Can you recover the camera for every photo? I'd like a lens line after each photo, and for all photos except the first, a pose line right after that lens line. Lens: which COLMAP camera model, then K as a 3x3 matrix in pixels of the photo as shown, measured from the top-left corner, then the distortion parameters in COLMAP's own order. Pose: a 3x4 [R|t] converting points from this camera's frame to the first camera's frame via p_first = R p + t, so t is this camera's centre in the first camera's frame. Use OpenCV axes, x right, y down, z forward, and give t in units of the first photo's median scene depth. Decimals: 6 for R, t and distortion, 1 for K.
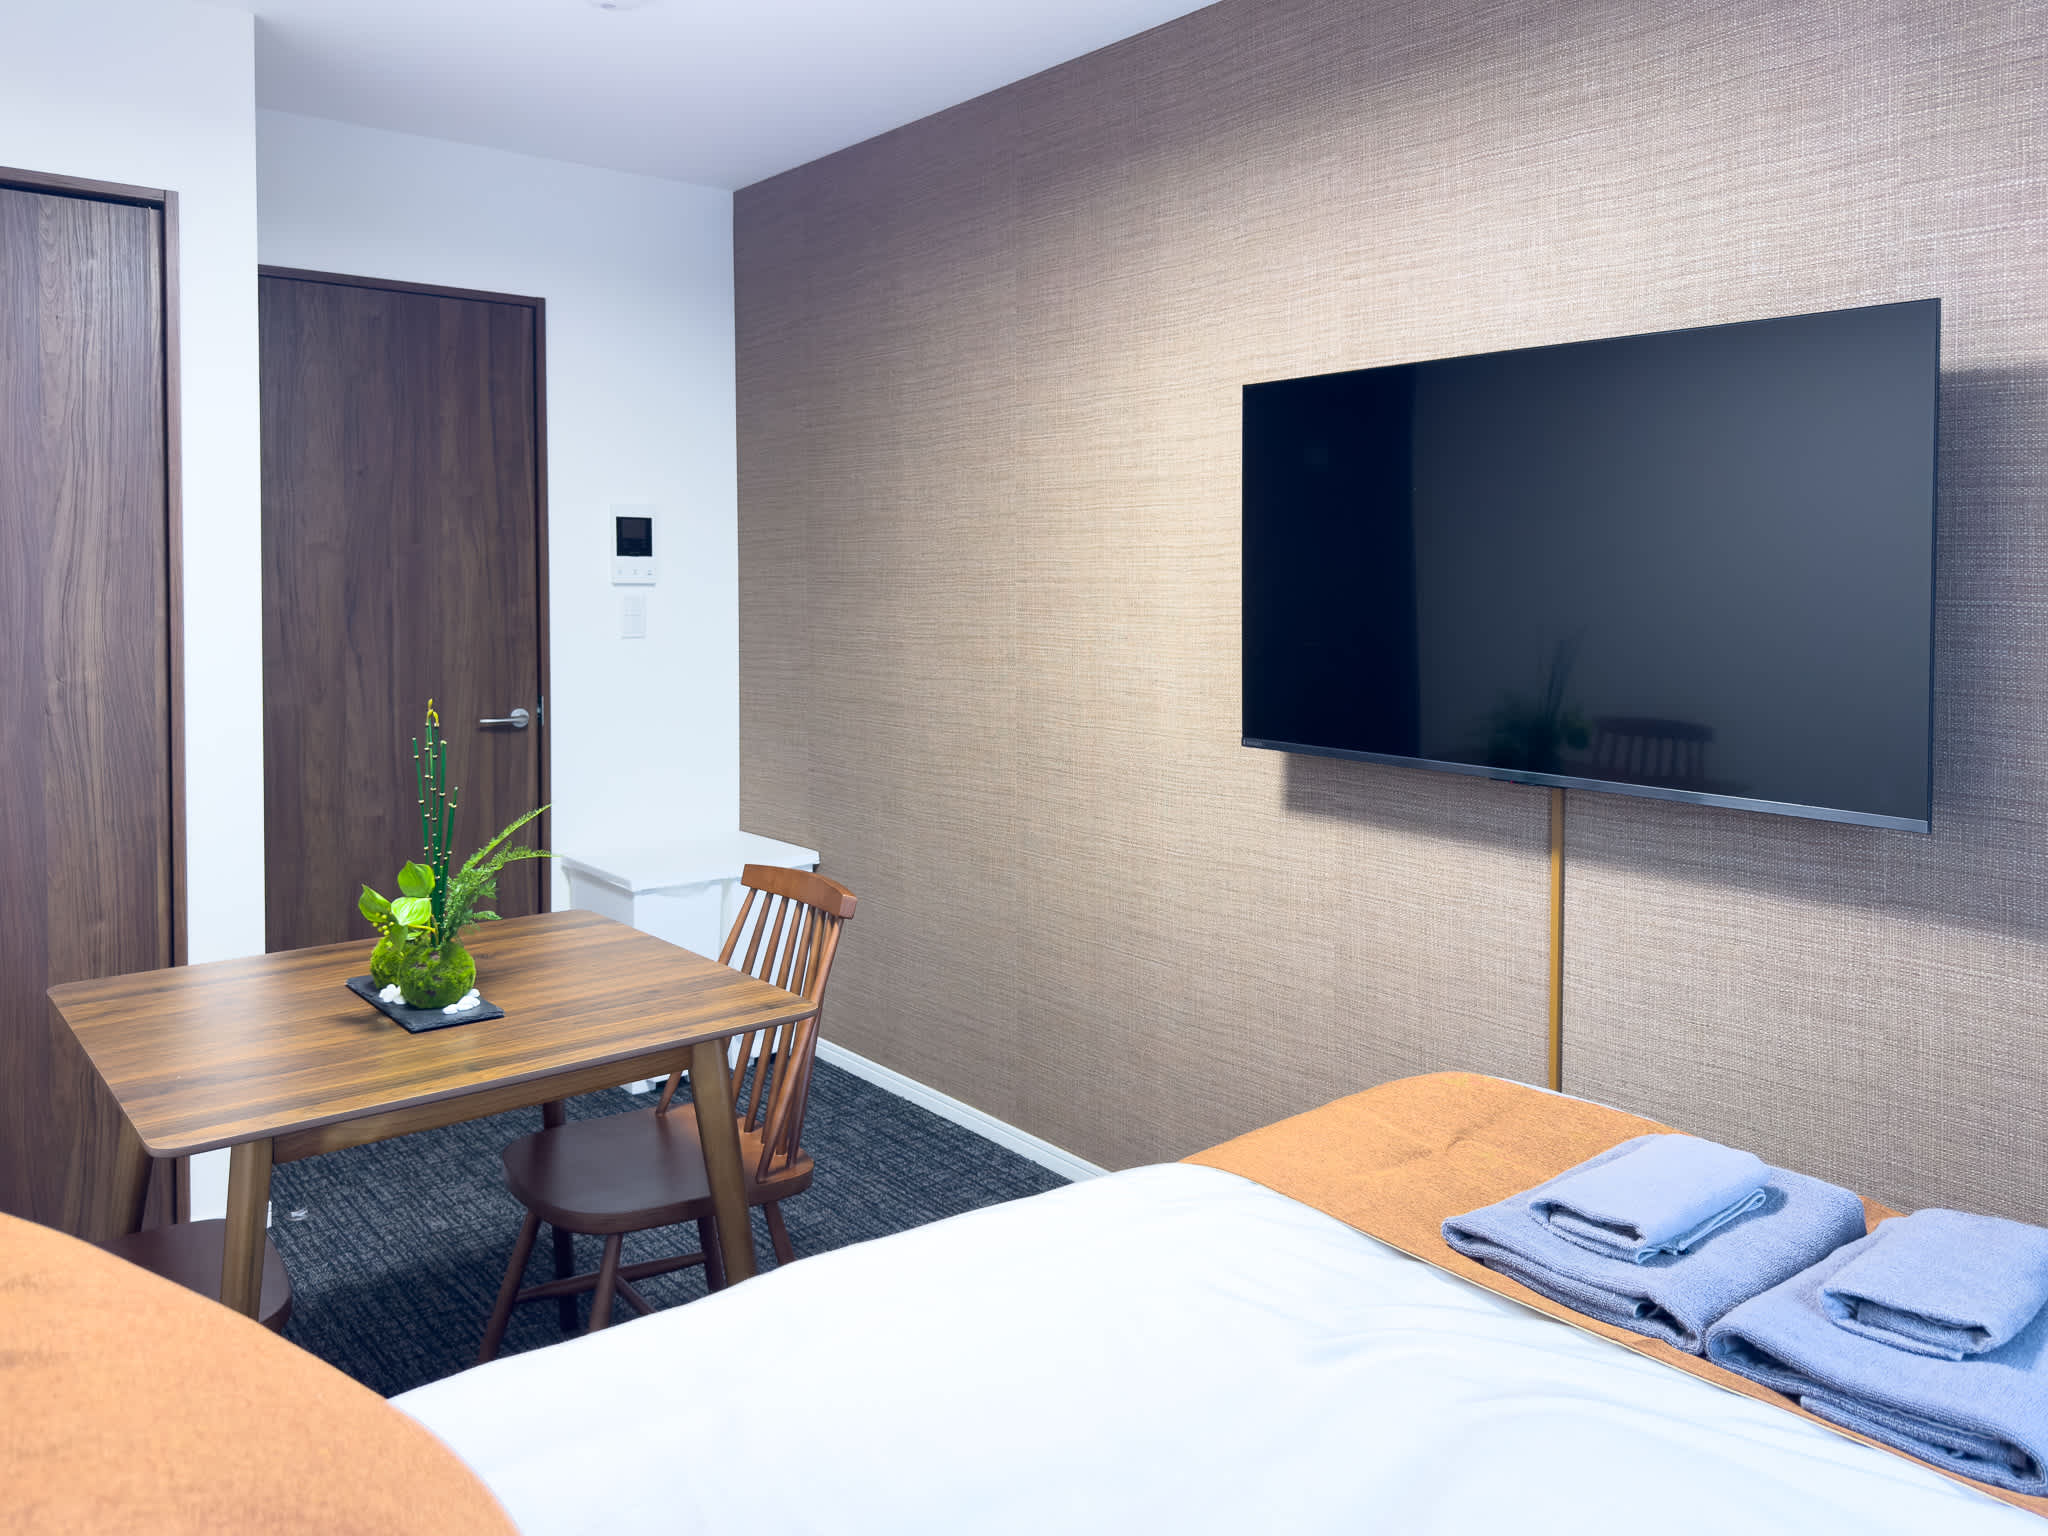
lens RADIAL K [[1493.5, 0, 1020.0], [0, 1493.5, 733.7], [0, 0, 1]] dist [0.154283, -0.230525]
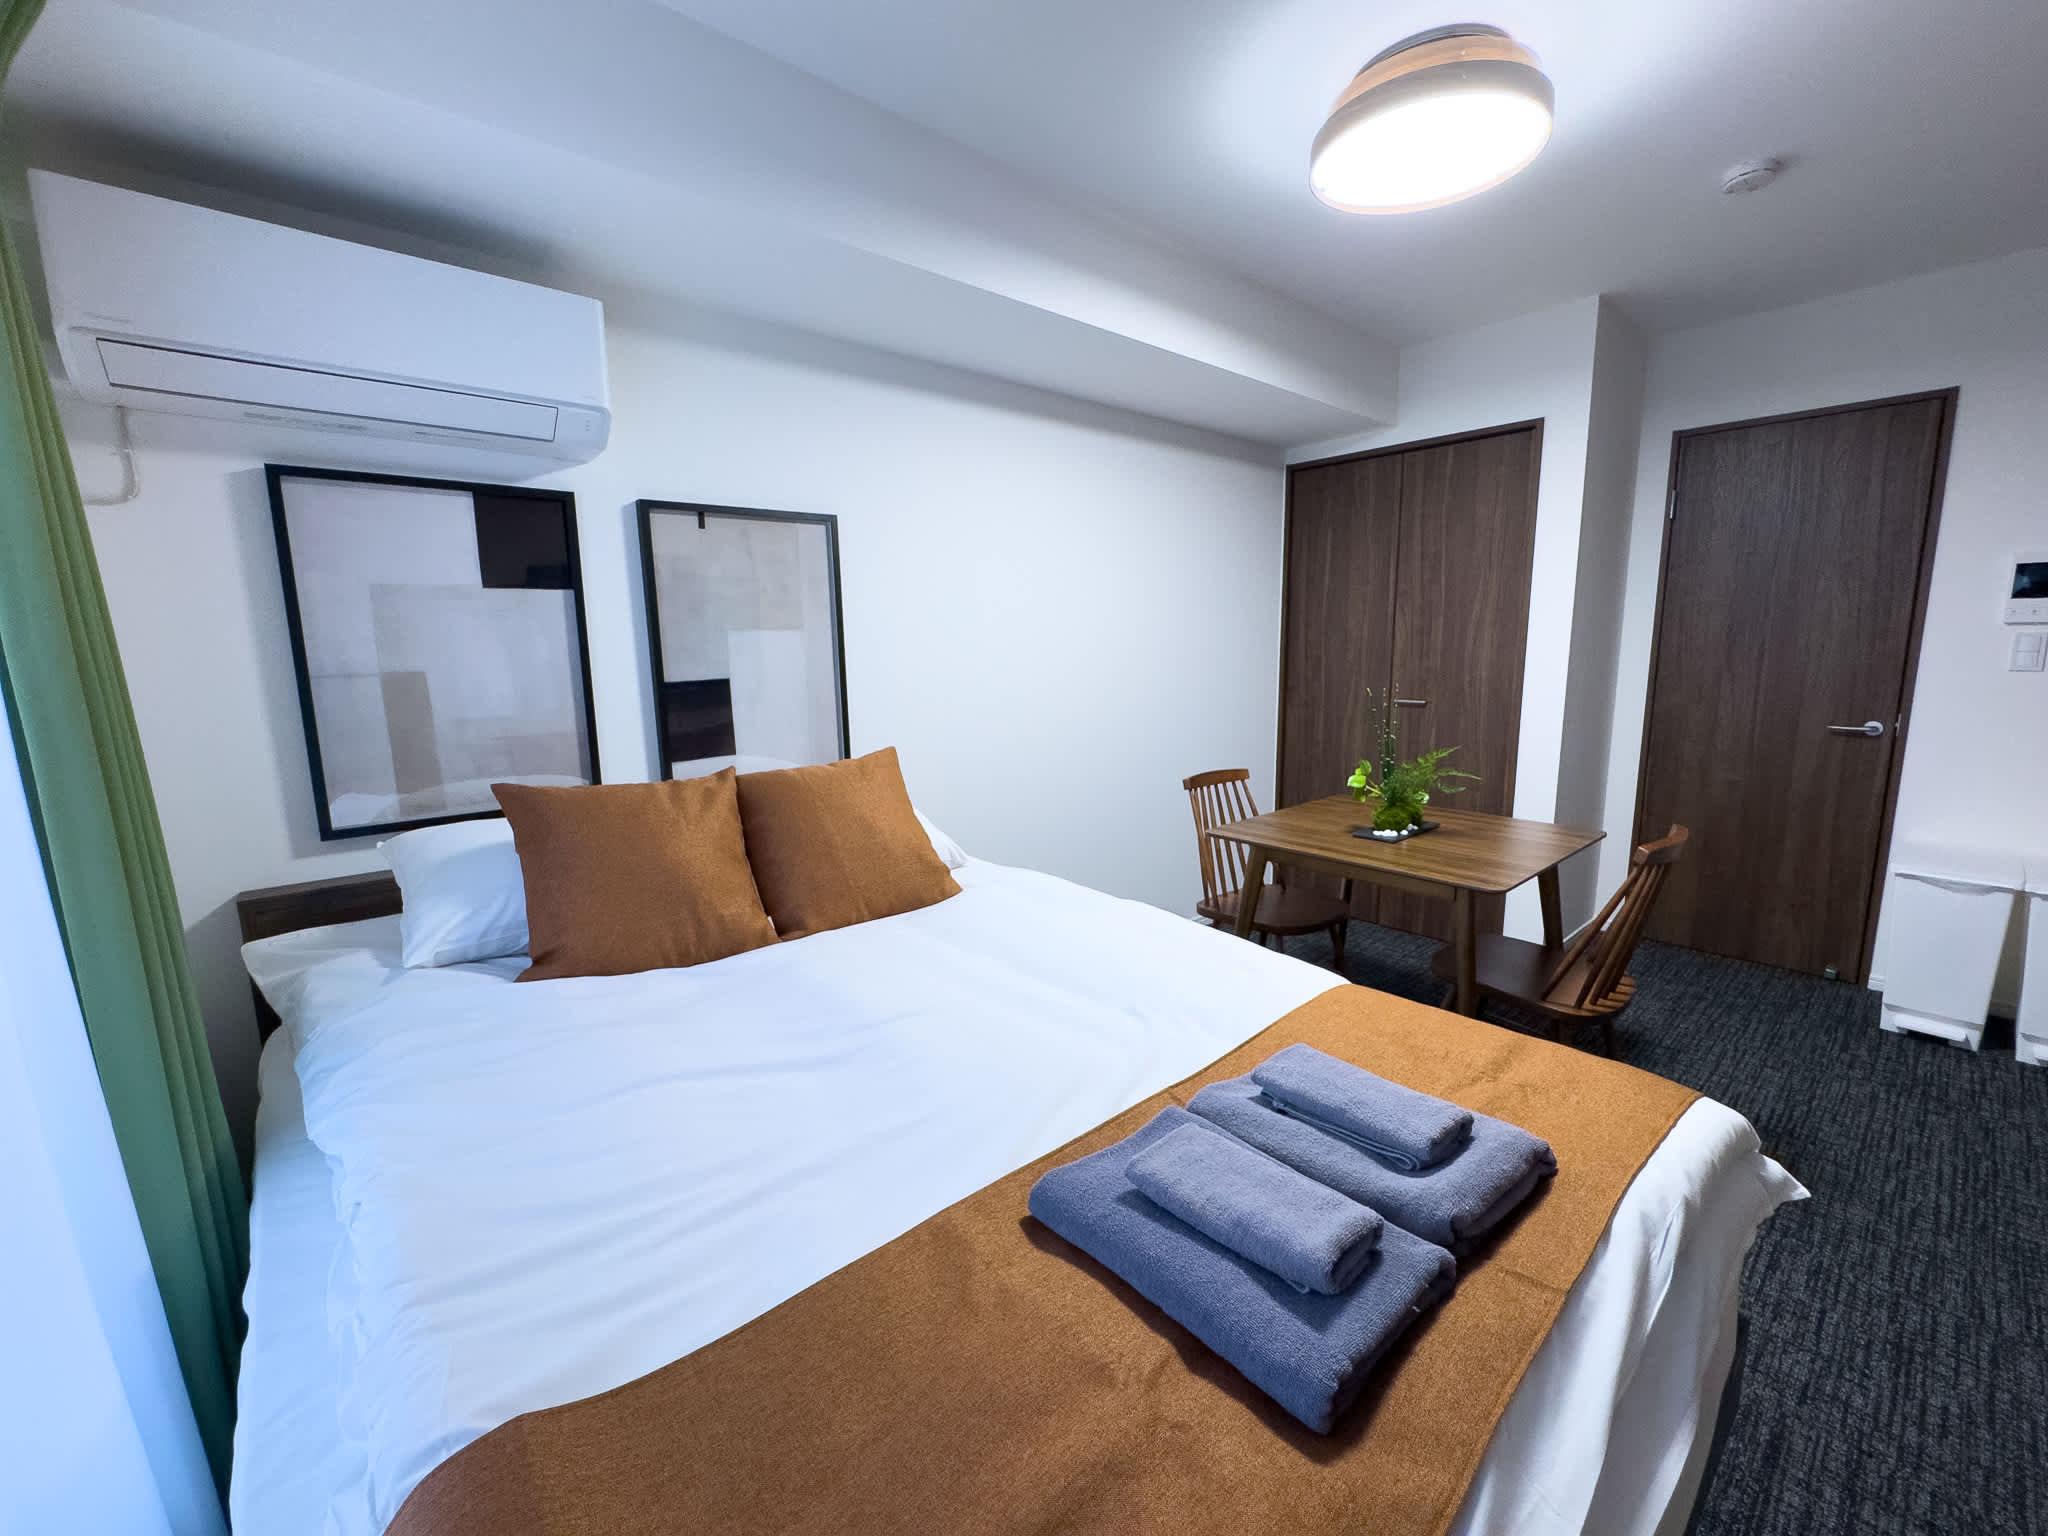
lens RADIAL K [[830.2, 0, 1024.0], [0, 830.2, 768.0], [0, 0, 1]] dist [0.000354, 0.000118]
pose [[0.043518, 0.144144, -0.988599, 0.433204], [-0.096254, 0.985538, 0.139461, -0.007560], [0.994405, 0.089088, 0.056763, 0.293678]]
